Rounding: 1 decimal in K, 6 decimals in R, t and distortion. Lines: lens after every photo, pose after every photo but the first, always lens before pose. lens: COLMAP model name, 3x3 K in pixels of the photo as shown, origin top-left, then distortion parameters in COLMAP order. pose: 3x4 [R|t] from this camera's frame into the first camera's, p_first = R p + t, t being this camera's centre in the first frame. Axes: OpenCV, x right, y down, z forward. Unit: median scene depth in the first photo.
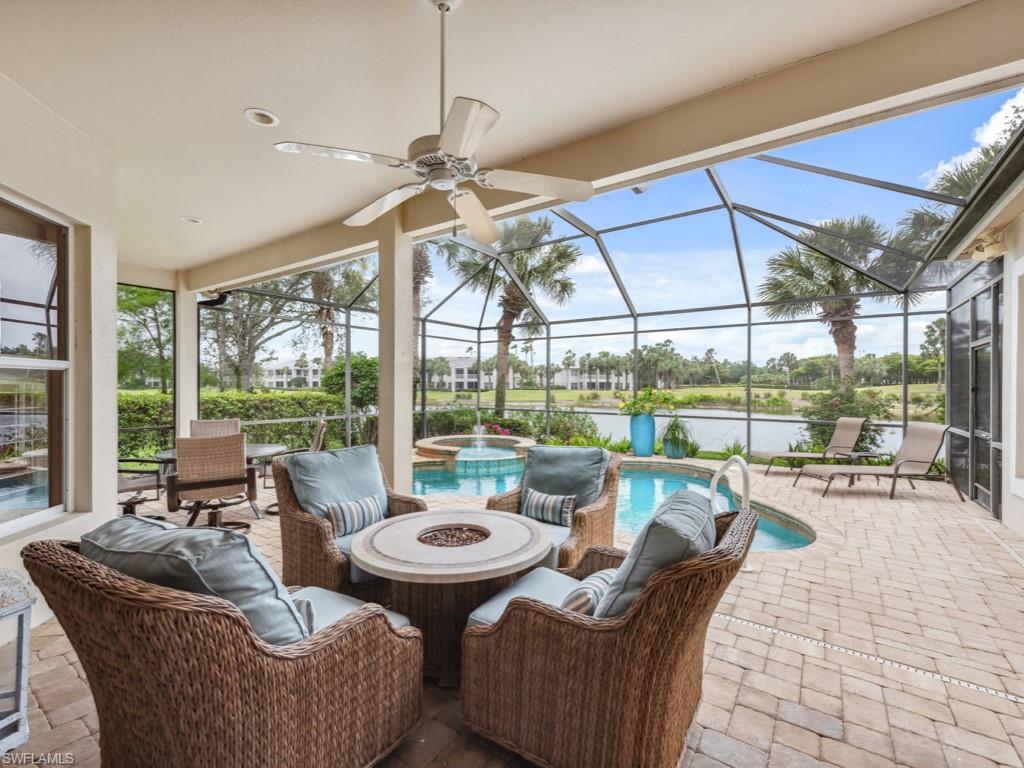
lens RADIAL K [[453.6, 0, 505.8], [0, 453.6, 386.2], [0, 0, 1]] dist [0.016850, -0.005349]
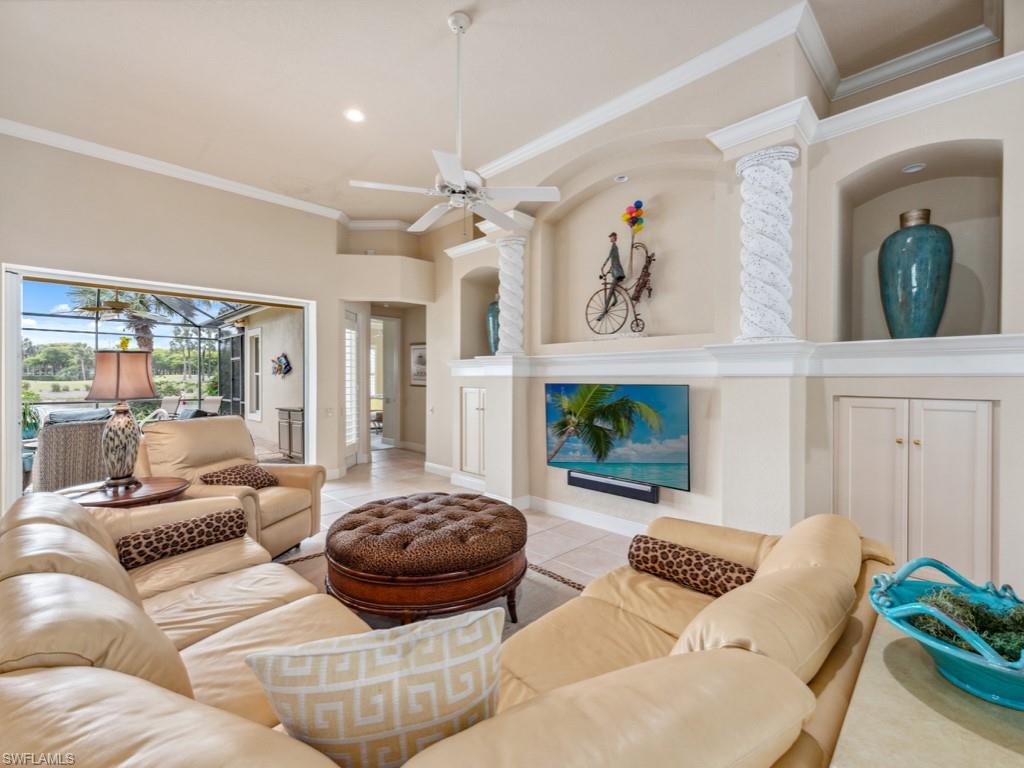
lens RADIAL K [[453.6, 0, 519.8], [0, 453.6, 377.5], [0, 0, 1]] dist [0.016850, -0.005349]
pose [[0.167467, -0.002807, 0.985874, -0.083114], [-0.000454, 0.999996, 0.002924, -0.001015], [-0.985878, -0.000937, 0.167465, -0.066645]]
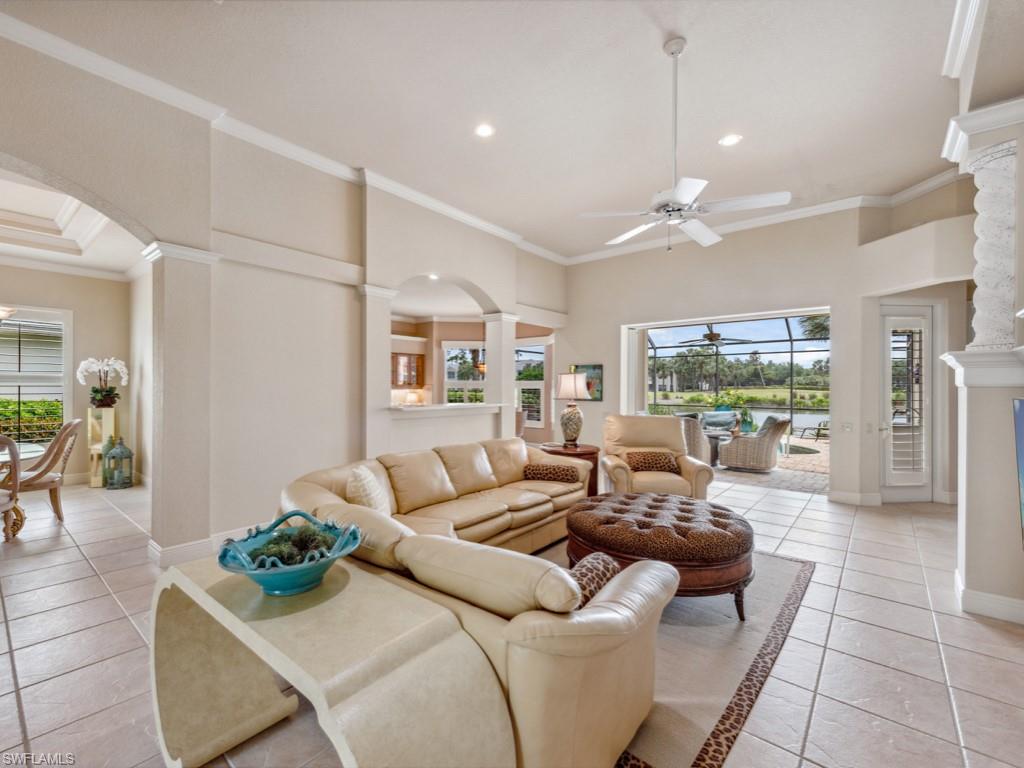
lens RADIAL K [[453.6, 0, 497.2], [0, 453.6, 374.0], [0, 0, 1]] dist [0.016850, -0.005349]
pose [[0.996134, -0.001446, -0.087834, -0.052879], [-0.001137, 0.999569, -0.029345, -0.000714], [0.087838, 0.029332, 0.995703, -0.102037]]
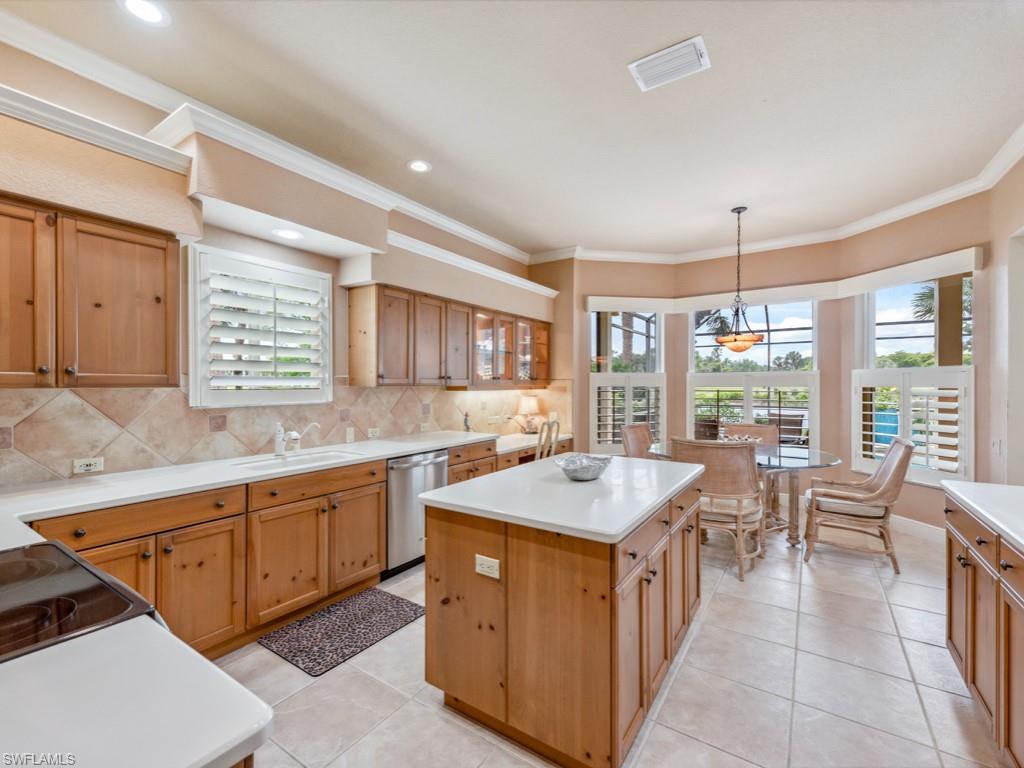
lens RADIAL K [[453.6, 0, 497.1], [0, 453.6, 383.6], [0, 0, 1]] dist [0.016850, -0.005349]
pose [[0.999546, -0.004417, 0.029811, -0.114643], [0.004489, 0.999987, -0.002328, -0.000838], [-0.029801, 0.002461, 0.999553, -0.015523]]
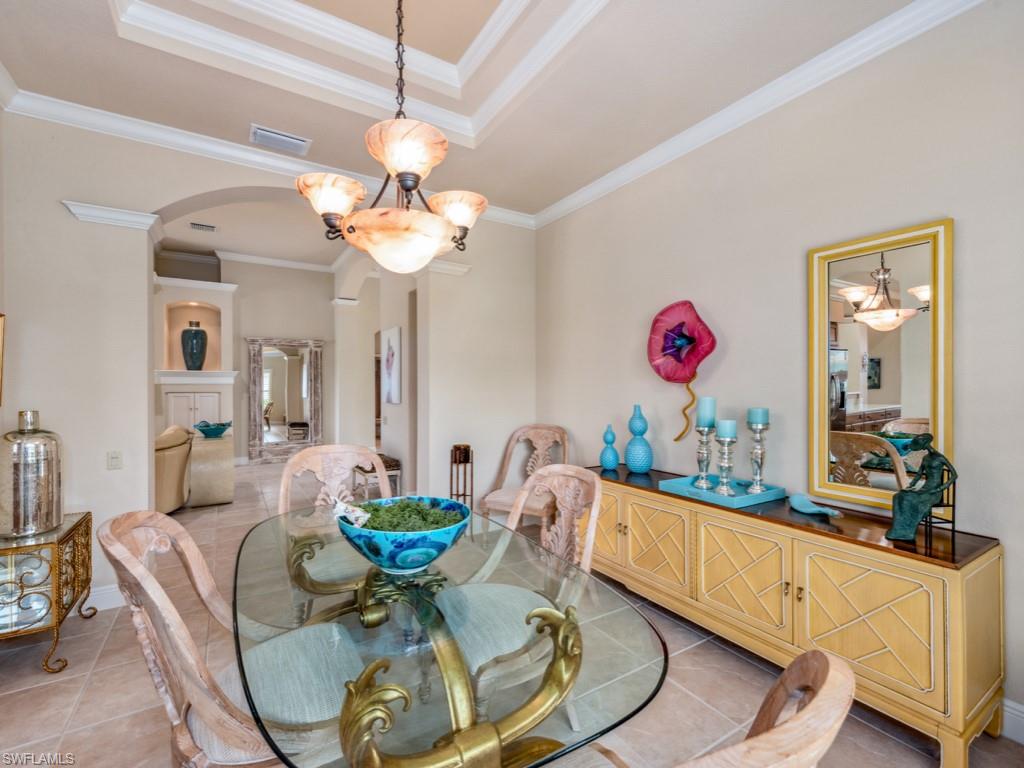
lens RADIAL K [[453.6, 0, 510.2], [0, 453.6, 386.9], [0, 0, 1]] dist [0.016850, -0.005349]
pose [[-0.921351, -0.003994, 0.388710, -0.168399], [-0.000652, 0.999962, 0.008727, -0.001512], [-0.388730, 0.007787, -0.921319, -0.010226]]
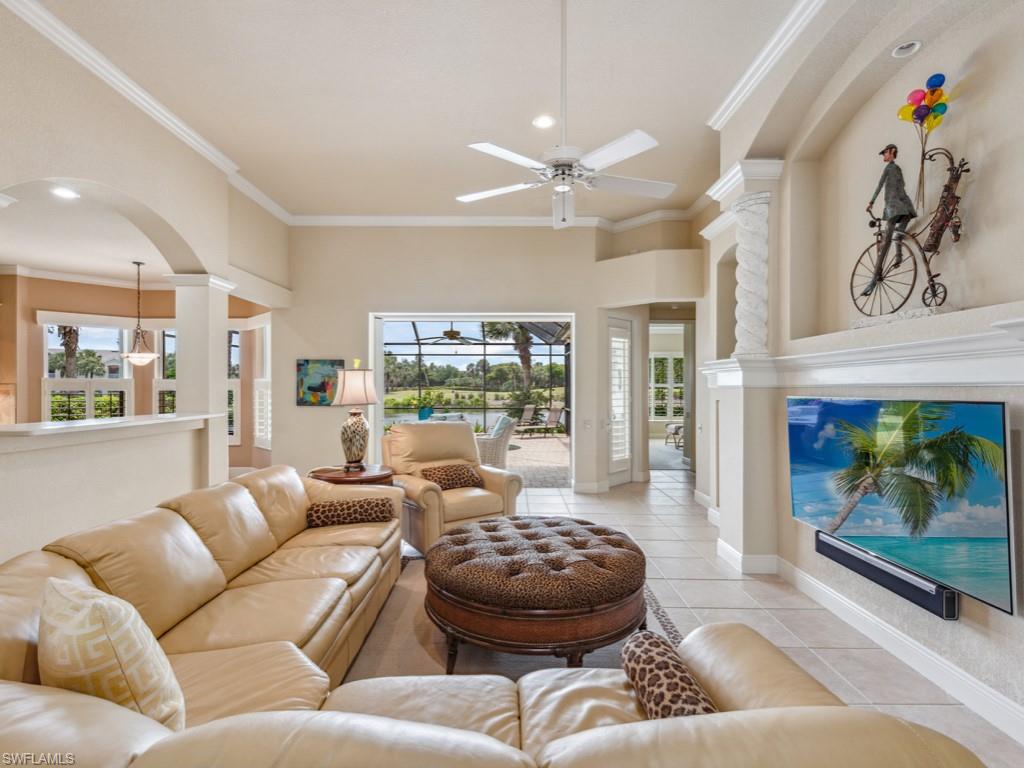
lens RADIAL K [[495.9, 0, 511.7], [0, 495.9, 383.5], [0, 0, 1]] dist [0.011904, -0.001257]
pose [[0.814700, 0.004992, 0.579862, -0.067371], [0.000792, 0.999952, -0.009721, -0.000779], [-0.579883, 0.008378, 0.814657, -0.085327]]
